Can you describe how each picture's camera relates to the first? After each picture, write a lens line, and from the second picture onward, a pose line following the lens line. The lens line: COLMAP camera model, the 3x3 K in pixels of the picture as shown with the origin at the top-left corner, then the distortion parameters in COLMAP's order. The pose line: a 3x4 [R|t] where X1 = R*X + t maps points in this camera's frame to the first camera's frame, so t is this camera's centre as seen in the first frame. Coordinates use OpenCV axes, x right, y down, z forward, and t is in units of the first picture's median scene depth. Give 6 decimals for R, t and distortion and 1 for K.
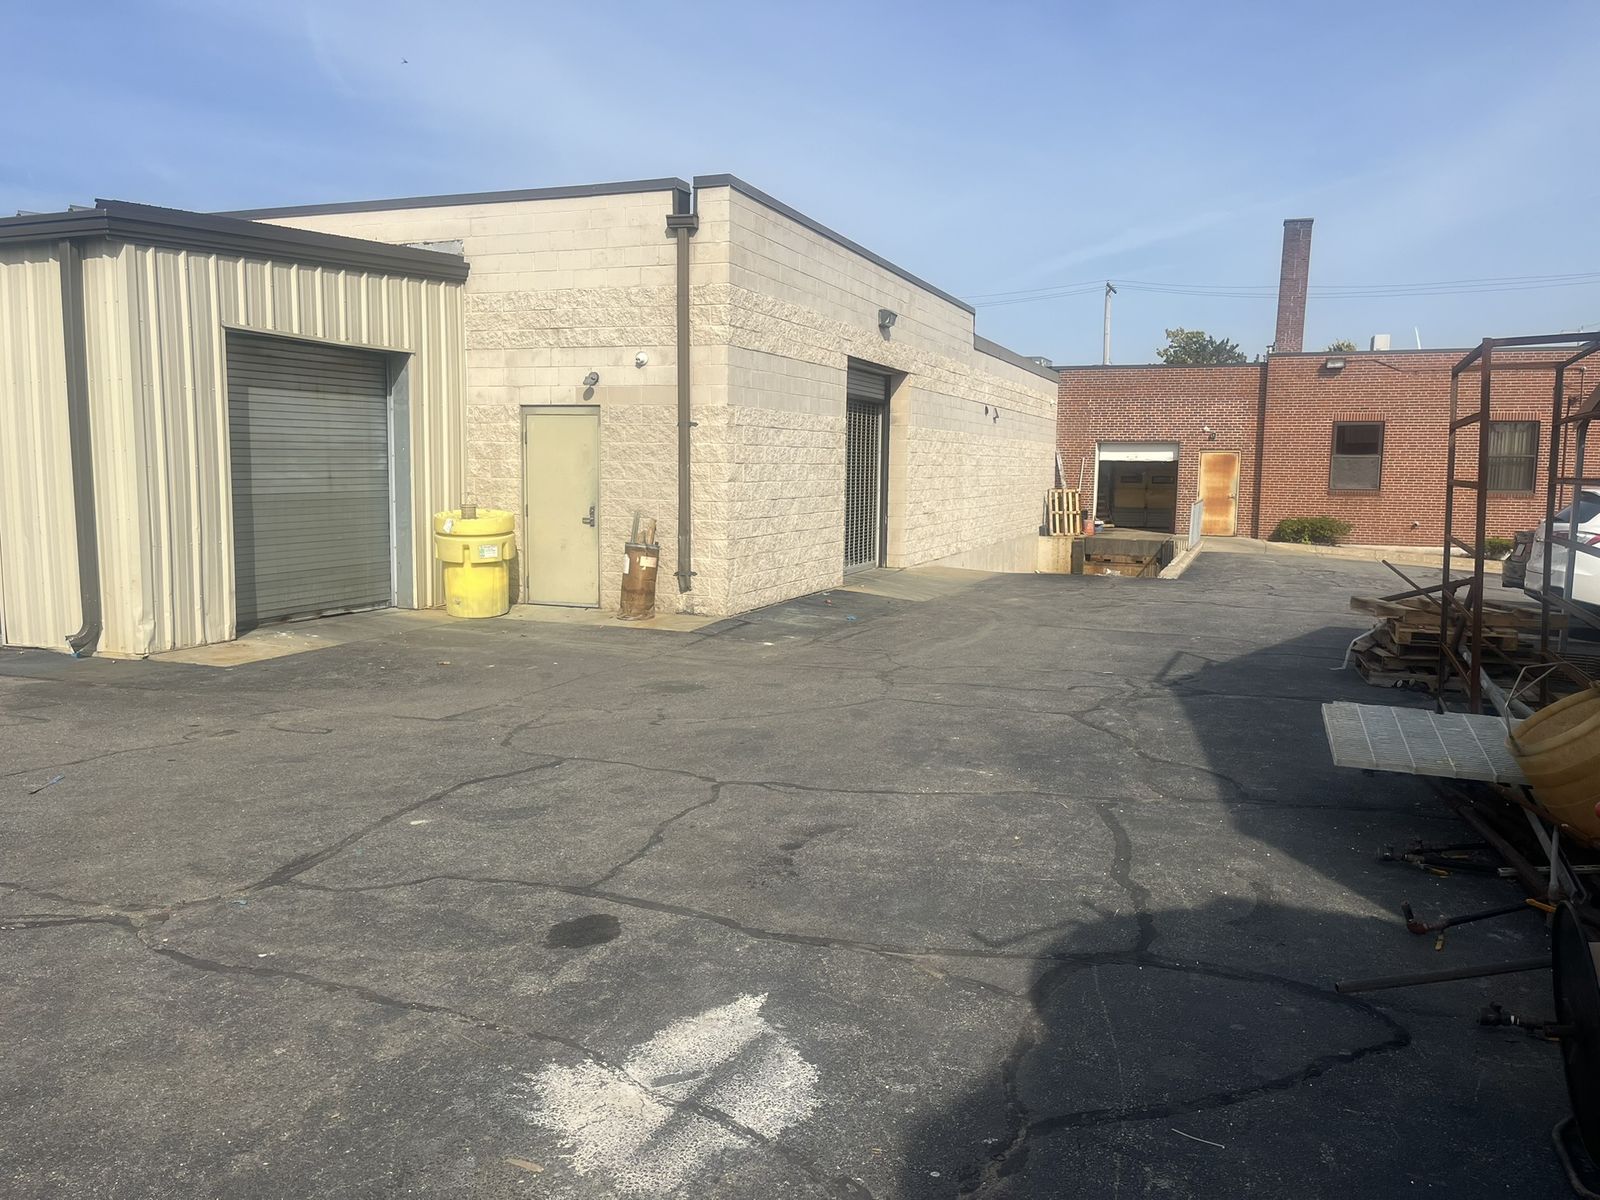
lens RADIAL K [[1219.4, 0, 800.0], [0, 1219.4, 600.0], [0, 0, 1]] dist [0.098429, -0.128359]
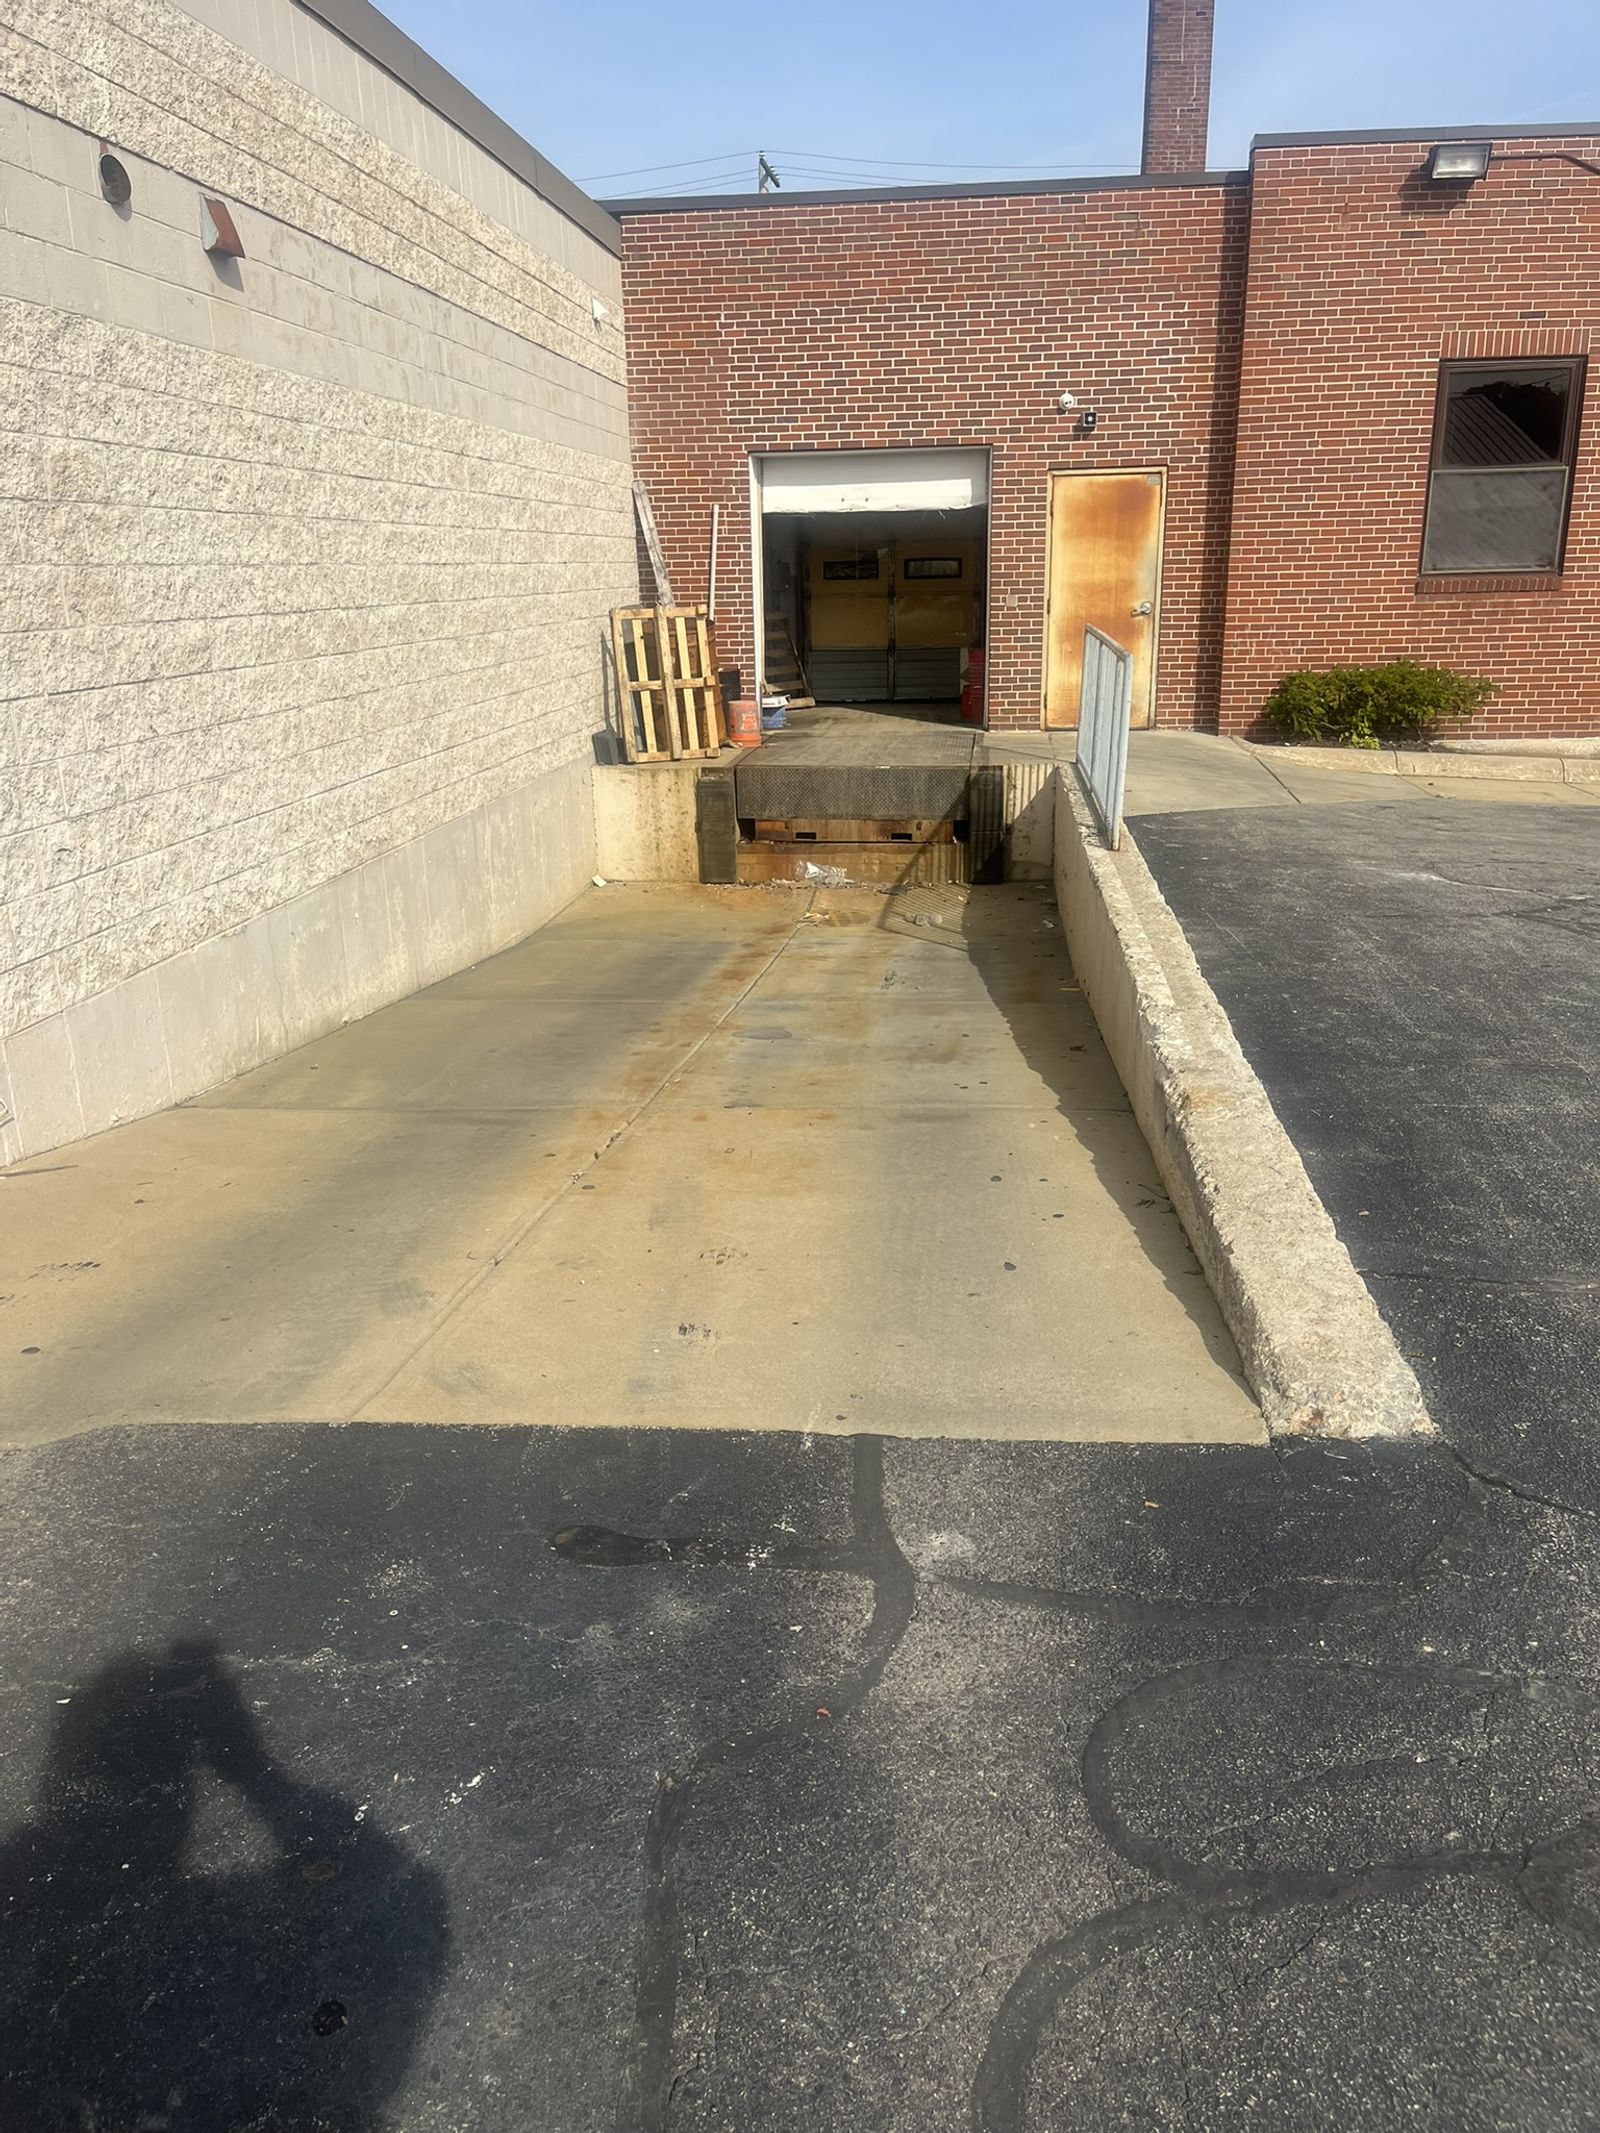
lens RADIAL K [[1625.7, 0, 800.0], [0, 1625.7, 1066.5], [0, 0, 1]] dist [0.098429, -0.128359]
pose [[0.967744, -0.106201, 0.228459, 0.141226], [0.061169, 0.978723, 0.195858, -0.055283], [-0.244398, -0.175566, 0.953649, 0.567627]]
